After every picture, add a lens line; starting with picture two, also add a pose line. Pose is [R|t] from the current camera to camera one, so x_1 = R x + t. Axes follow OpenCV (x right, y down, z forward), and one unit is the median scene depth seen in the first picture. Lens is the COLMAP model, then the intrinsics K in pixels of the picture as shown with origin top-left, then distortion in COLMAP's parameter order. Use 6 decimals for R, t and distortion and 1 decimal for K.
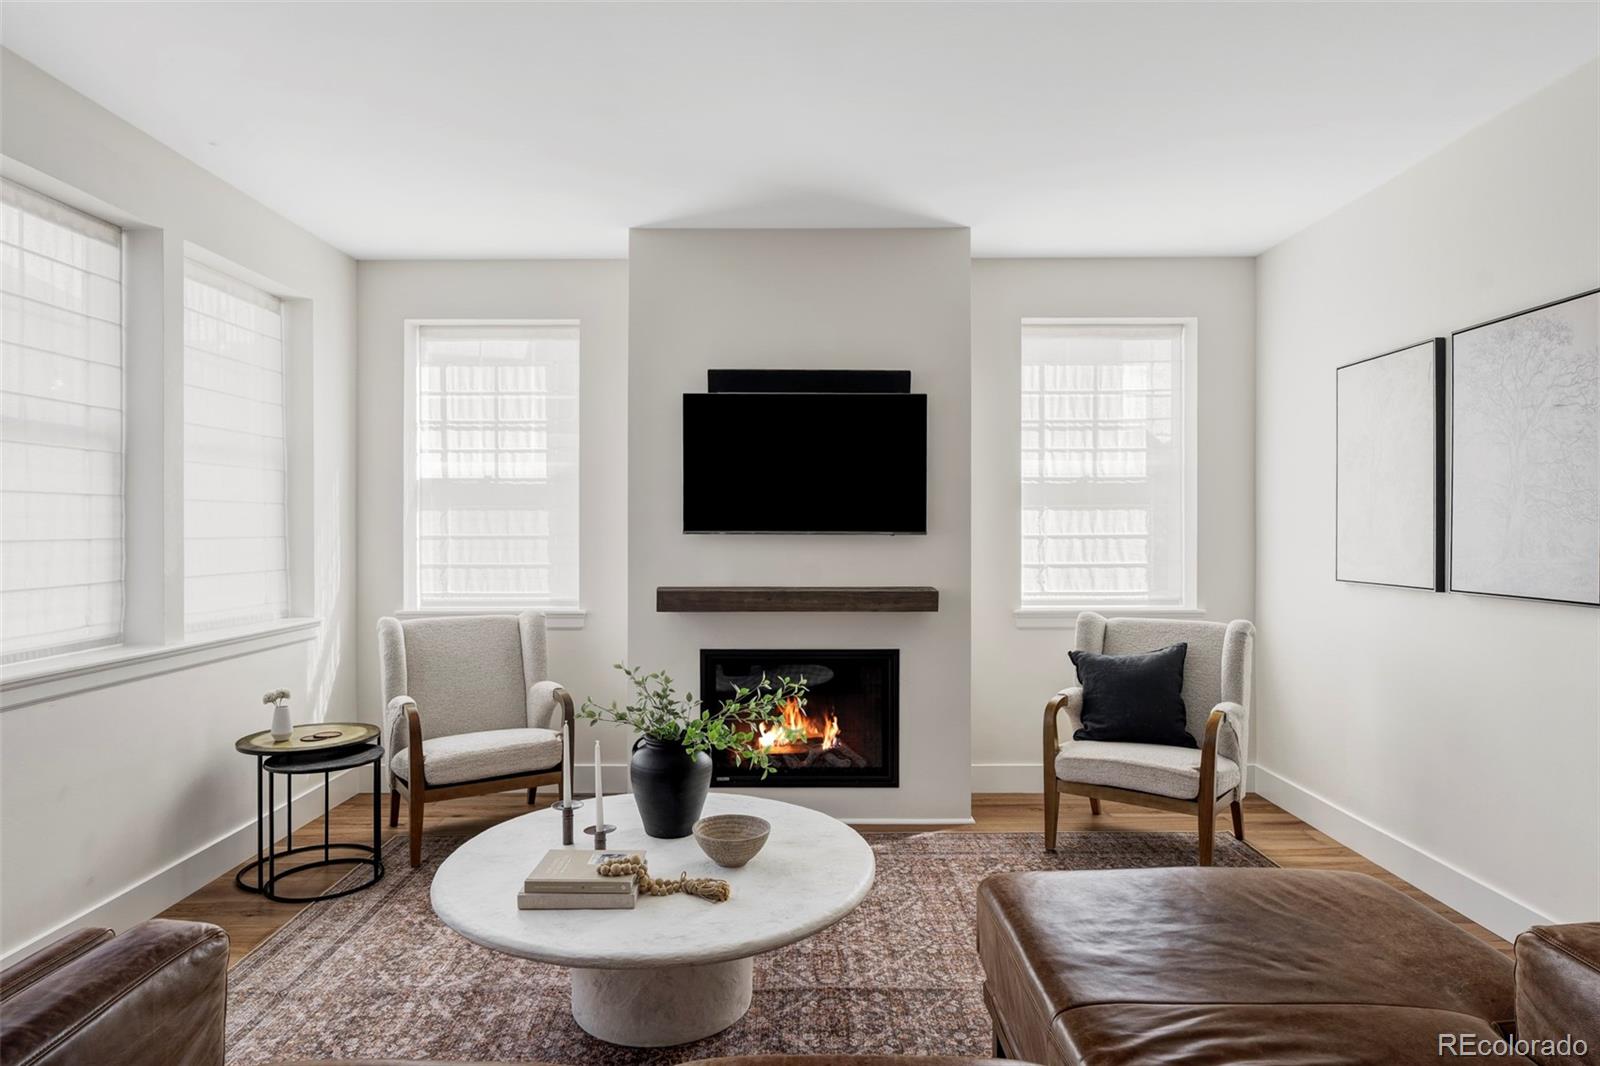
lens RADIAL K [[909.8, 0, 800.0], [0, 909.8, 529.7], [0, 0, 1]] dist [-0.004743, 0.000250]
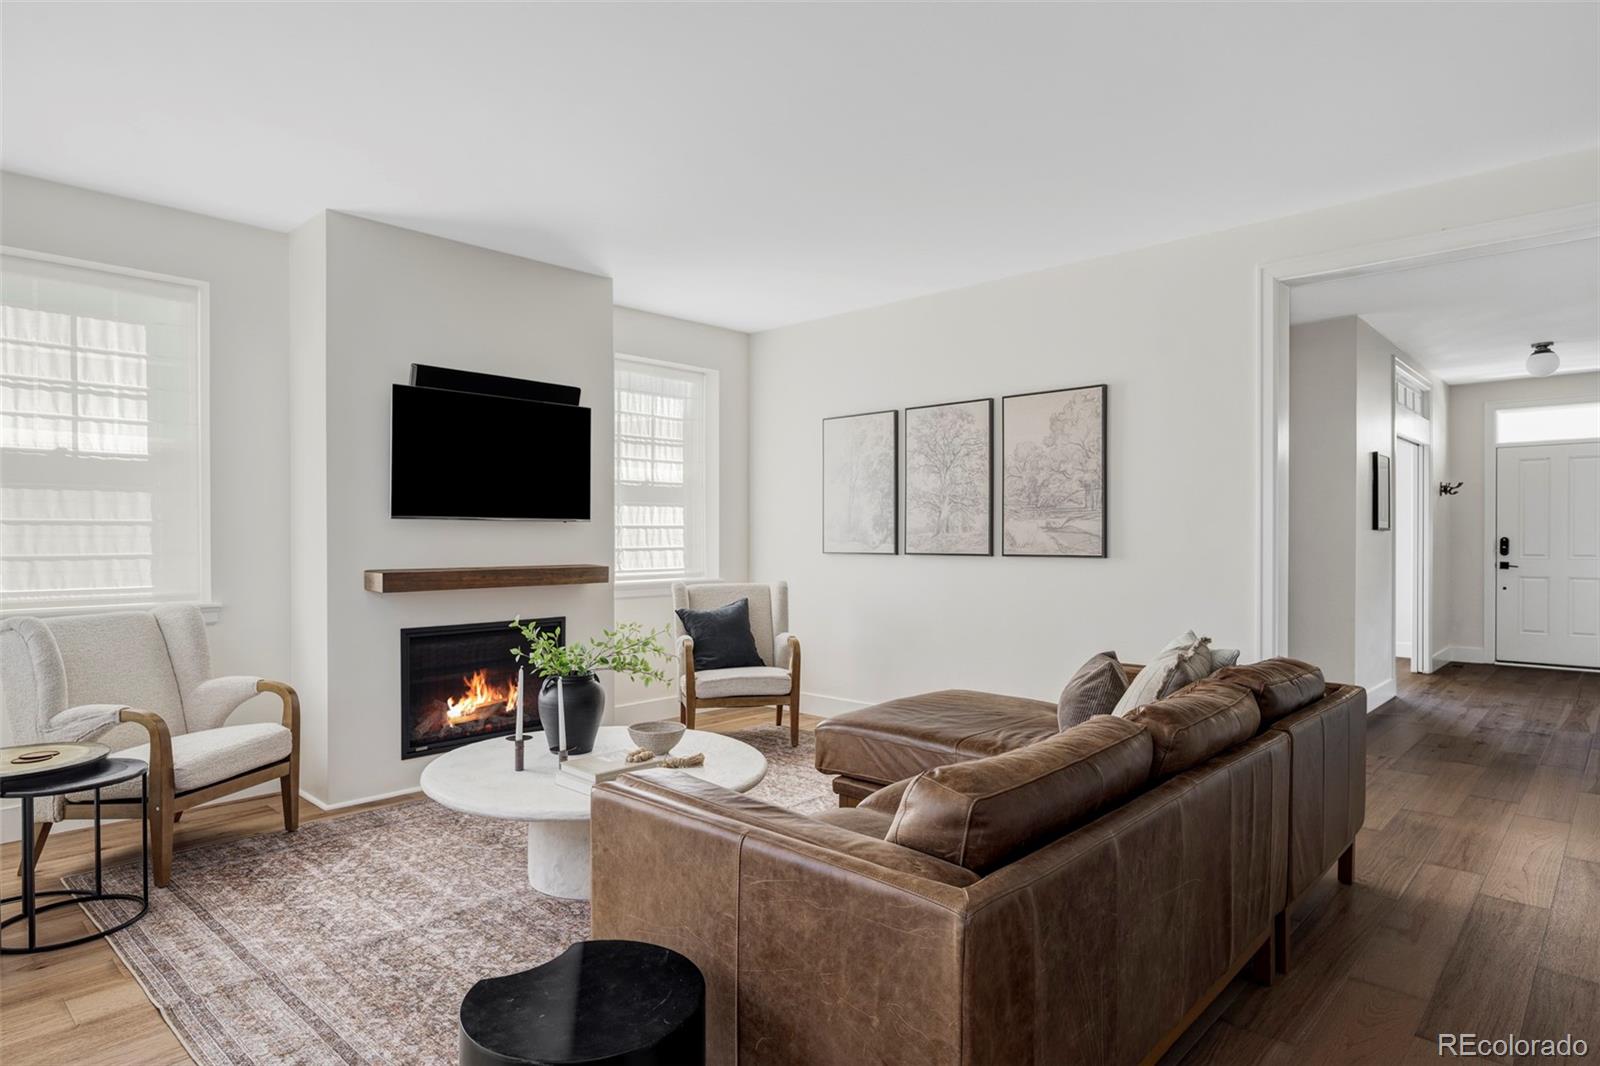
lens RADIAL K [[909.8, 0, 789.9], [0, 909.8, 535.6], [0, 0, 1]] dist [-0.004743, 0.000250]
pose [[0.688294, -0.000010, 0.725432, -0.562756], [0.002788, 0.999993, -0.002632, 0.027949], [-0.725426, 0.003834, 0.688289, -0.047697]]
